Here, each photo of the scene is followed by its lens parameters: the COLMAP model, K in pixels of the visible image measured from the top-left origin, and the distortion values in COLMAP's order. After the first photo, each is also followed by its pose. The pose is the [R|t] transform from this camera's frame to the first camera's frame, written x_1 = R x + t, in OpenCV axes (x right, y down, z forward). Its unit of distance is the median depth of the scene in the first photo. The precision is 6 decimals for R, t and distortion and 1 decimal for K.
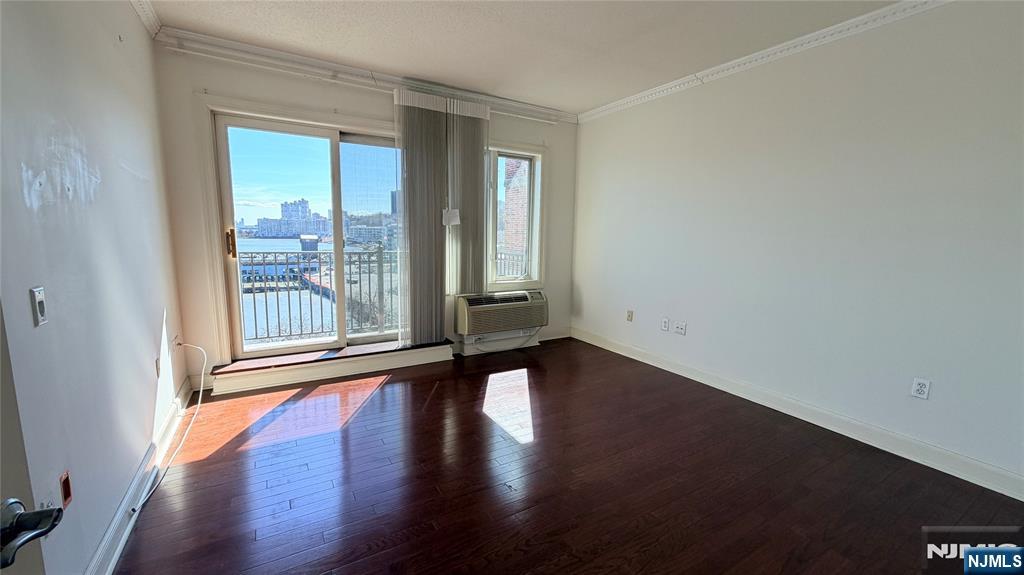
lens RADIAL K [[409.1, 0, 510.3], [0, 409.1, 288.2], [0, 0, 1]] dist [0.001795, -0.000104]
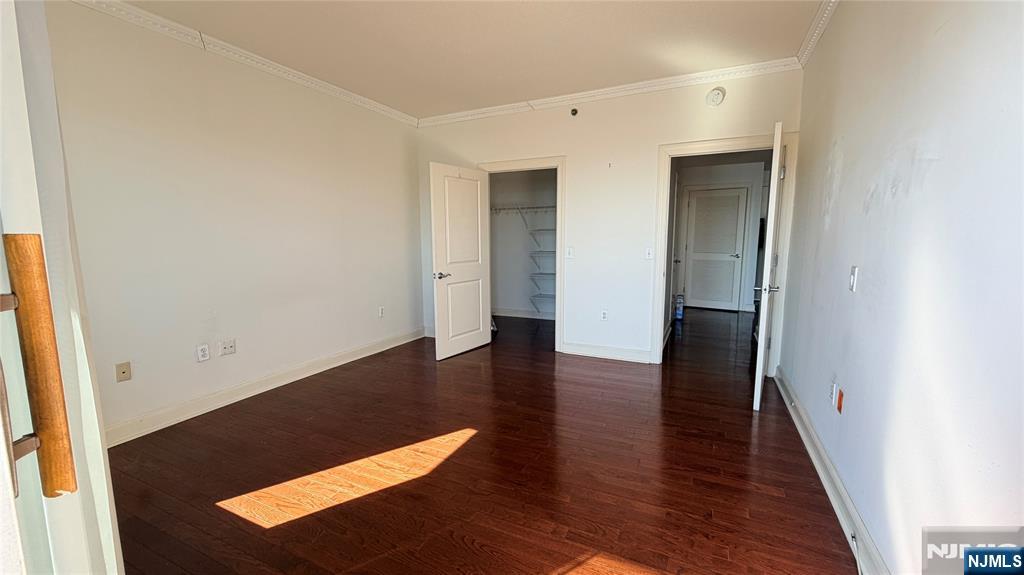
lens RADIAL K [[409.1, 0, 510.3], [0, 409.1, 288.2], [0, 0, 1]] dist [0.001795, -0.000104]
pose [[-0.534489, -0.127951, 0.835434, -0.506006], [0.115621, 0.968112, 0.222242, -0.121084], [-0.837229, 0.215379, -0.502652, 0.830166]]
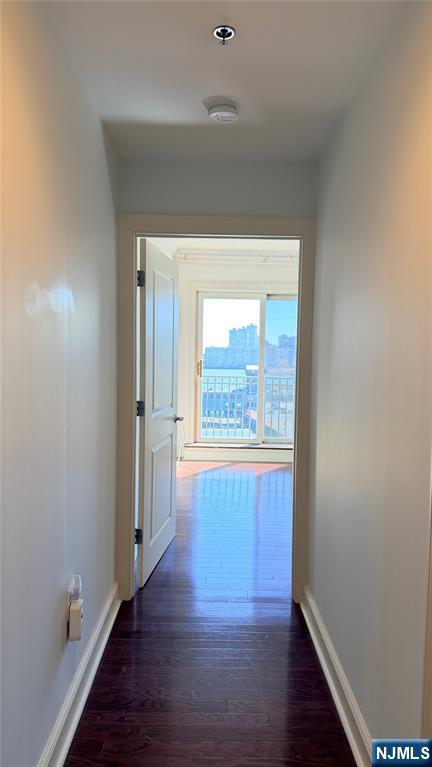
lens RADIAL K [[534.9, 0, 216.0], [0, 534.9, 383.5], [0, 0, 1]] dist [0.153890, -0.275508]
pose [[0.864200, 0.023283, -0.502609, 0.267079], [-0.071806, 0.994411, -0.077400, 0.065260], [0.497998, 0.102979, 0.861042, -0.476609]]
